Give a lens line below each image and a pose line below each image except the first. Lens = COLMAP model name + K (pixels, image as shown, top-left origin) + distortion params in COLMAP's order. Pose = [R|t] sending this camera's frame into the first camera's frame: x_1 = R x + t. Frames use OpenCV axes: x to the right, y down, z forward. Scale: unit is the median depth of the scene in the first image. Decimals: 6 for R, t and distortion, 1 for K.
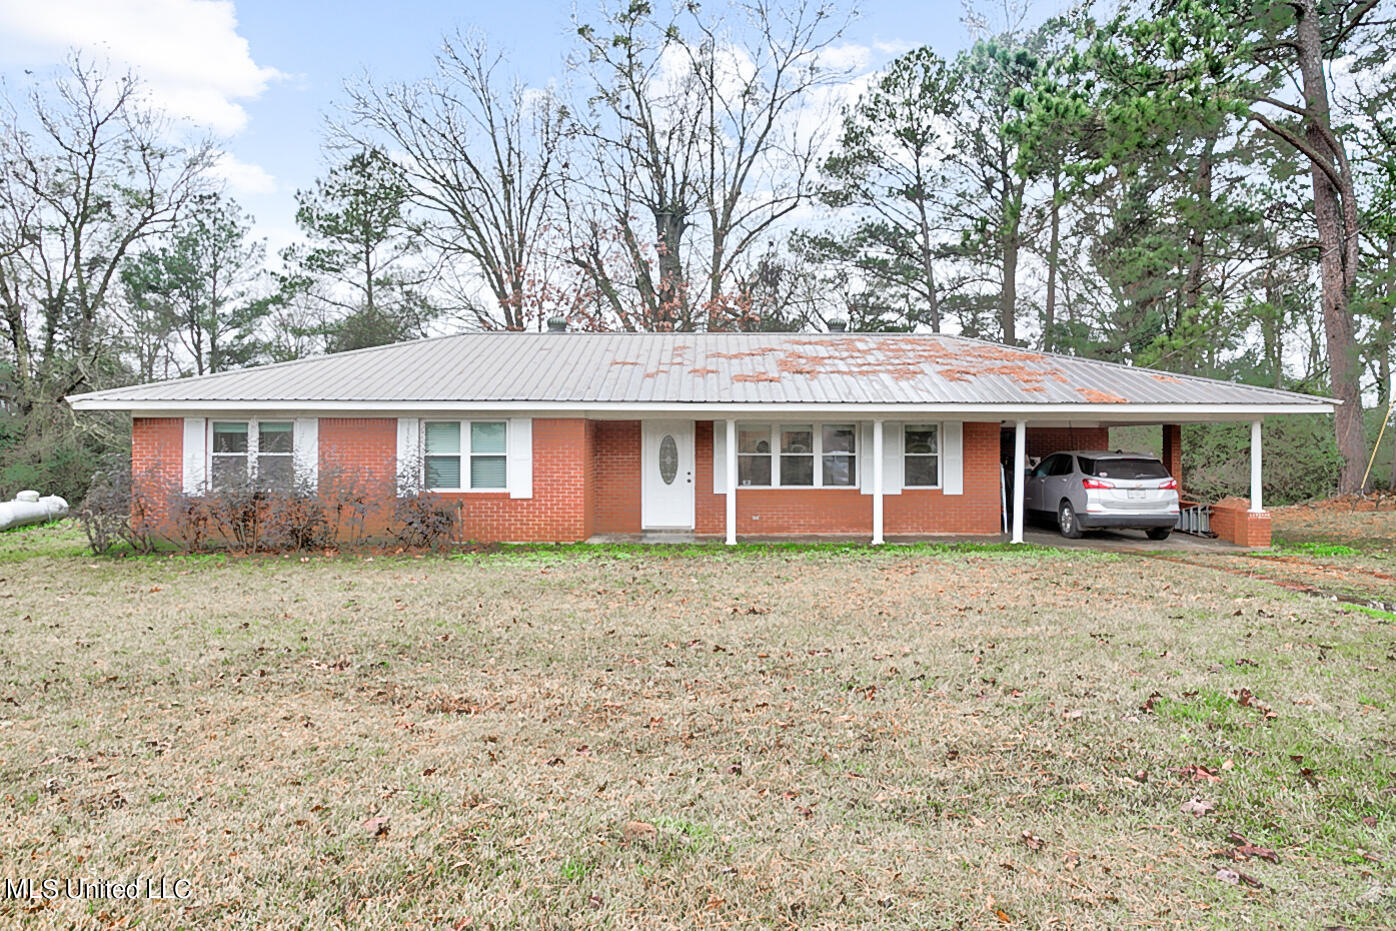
lens RADIAL K [[911.8, 0, 698.0], [0, 911.8, 465.5], [0, 0, 1]] dist [-0.000829, -0.000584]
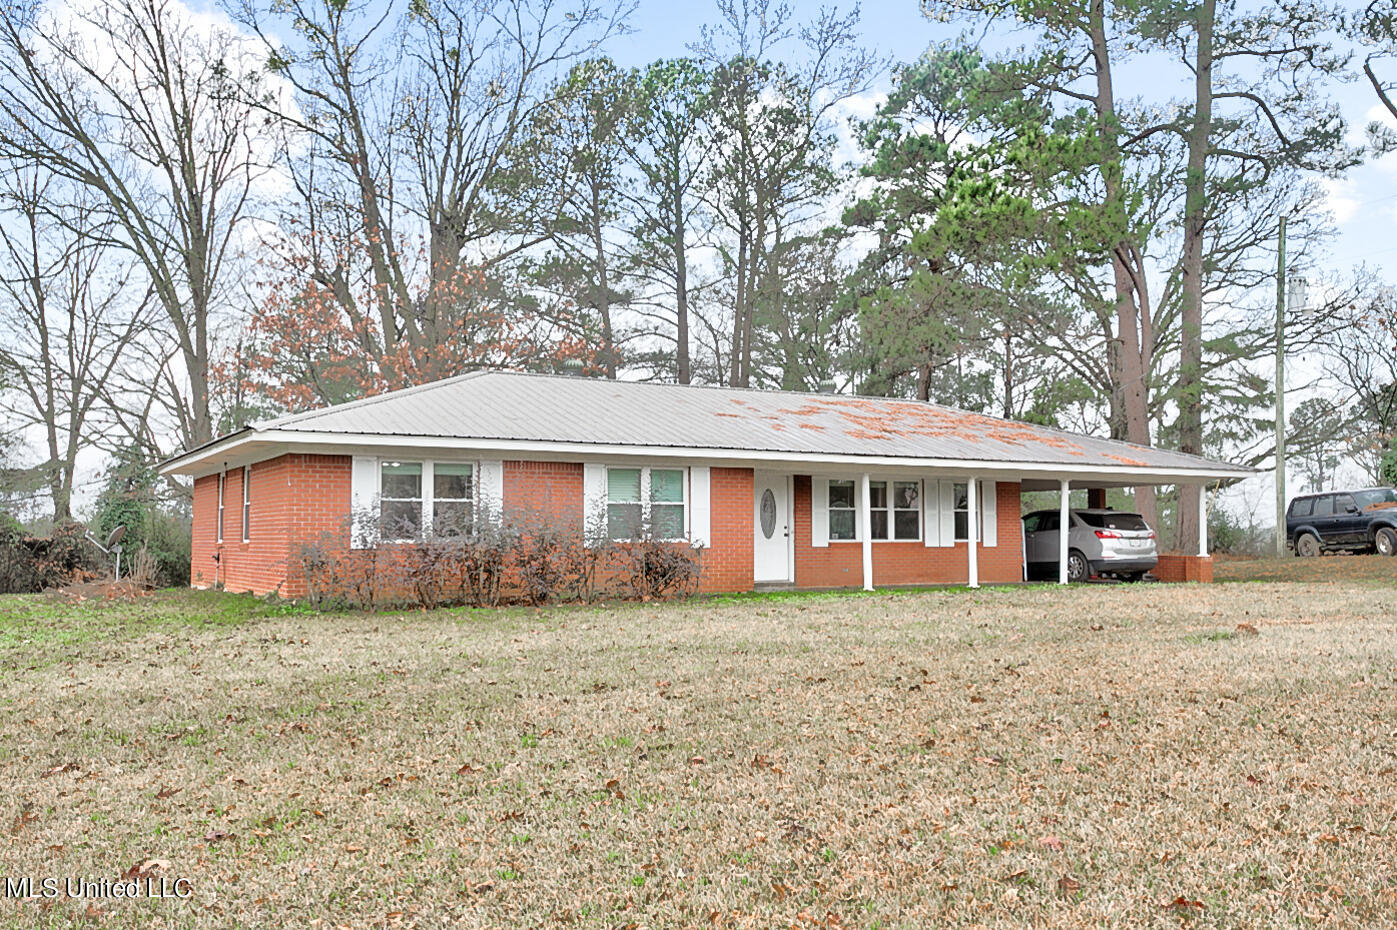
lens RADIAL K [[1255.1, 0, 698.5], [0, 1255.1, 465.0], [0, 0, 1]] dist [-0.001909, 0.000404]
pose [[0.866867, 0.027392, 0.497787, -0.797197], [0.012271, 0.997015, -0.076232, 0.045475], [-0.498389, 0.072191, 0.863943, -0.146540]]
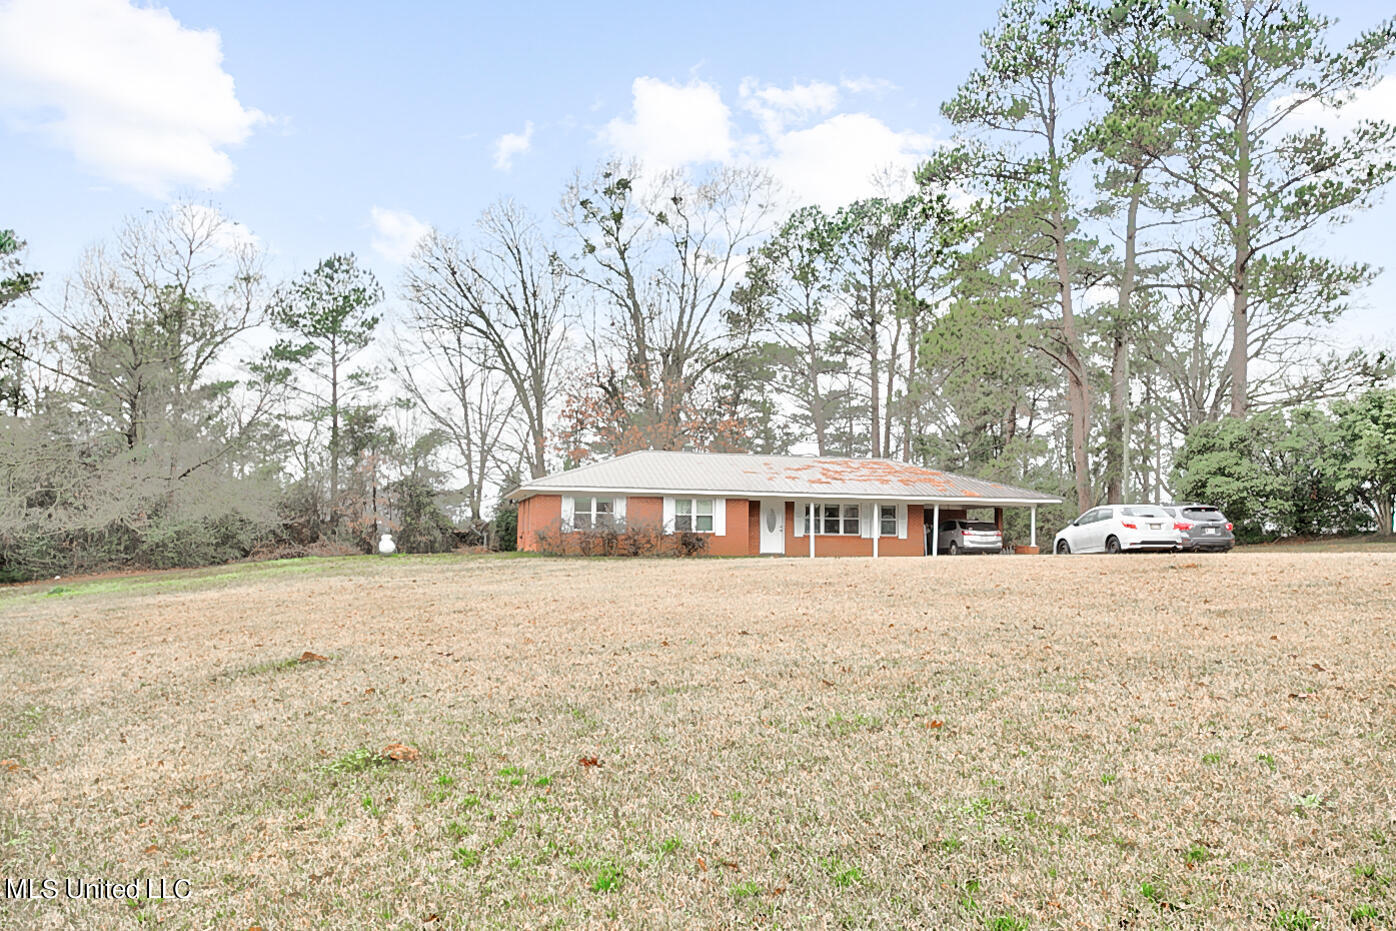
lens RADIAL K [[1154.2, 0, 694.3], [0, 1154.2, 500.3], [0, 0, 1]] dist [0.002281, 0.000456]
pose [[0.974746, 0.021448, 0.222284, -0.793091], [-0.009376, 0.998430, -0.055226, 0.095783], [-0.223120, 0.051747, 0.973417, -1.506476]]
